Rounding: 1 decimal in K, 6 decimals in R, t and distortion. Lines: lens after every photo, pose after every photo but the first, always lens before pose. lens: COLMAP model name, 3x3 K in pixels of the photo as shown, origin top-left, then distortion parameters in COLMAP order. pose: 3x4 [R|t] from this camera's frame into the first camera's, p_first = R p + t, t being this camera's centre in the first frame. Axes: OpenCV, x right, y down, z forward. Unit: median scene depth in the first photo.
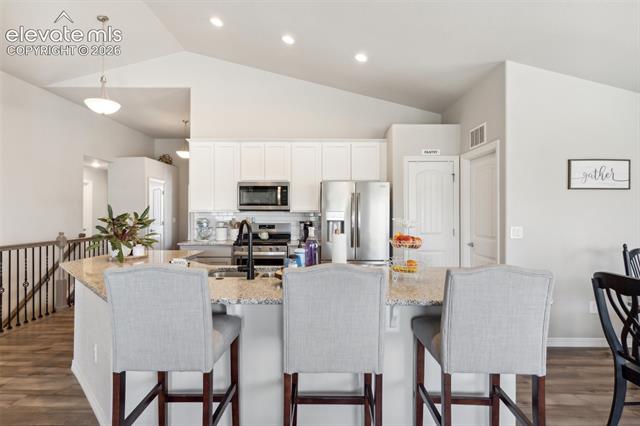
lens RADIAL K [[334.9, 0, 319.5], [0, 334.9, 212.3], [0, 0, 1]] dist [0.007988, 0.002503]
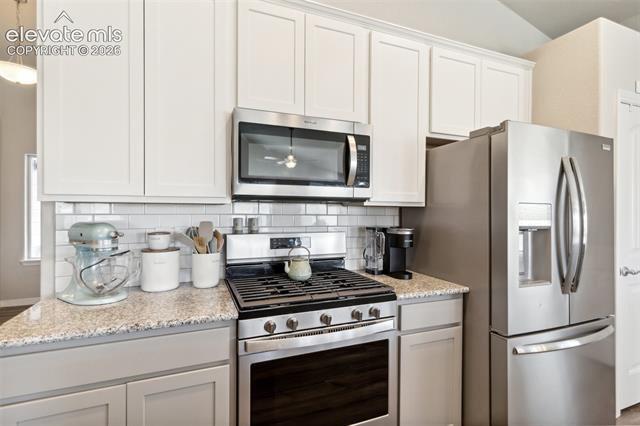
lens RADIAL K [[305.8, 0, 321.9], [0, 305.8, 207.9], [0, 0, 1]] dist [0.007154, -0.000559]
pose [[0.928234, 0.007987, 0.371911, -0.348263], [-0.005424, 0.999954, -0.007937, 0.007995], [-0.371957, 0.005350, 0.928235, 0.891832]]
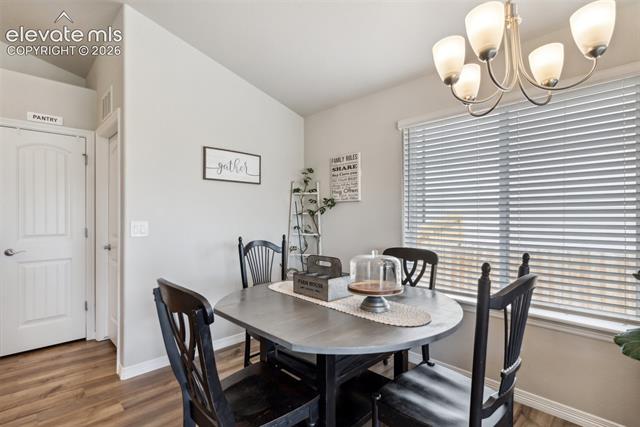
lens RADIAL K [[305.8, 0, 323.7], [0, 305.8, 210.6], [0, 0, 1]] dist [0.007154, -0.000559]
pose [[0.705479, 0.011176, 0.708643, 0.341524], [0.000755, 0.999863, -0.016520, 0.025905], [-0.708731, 0.012190, 0.705374, 0.171387]]
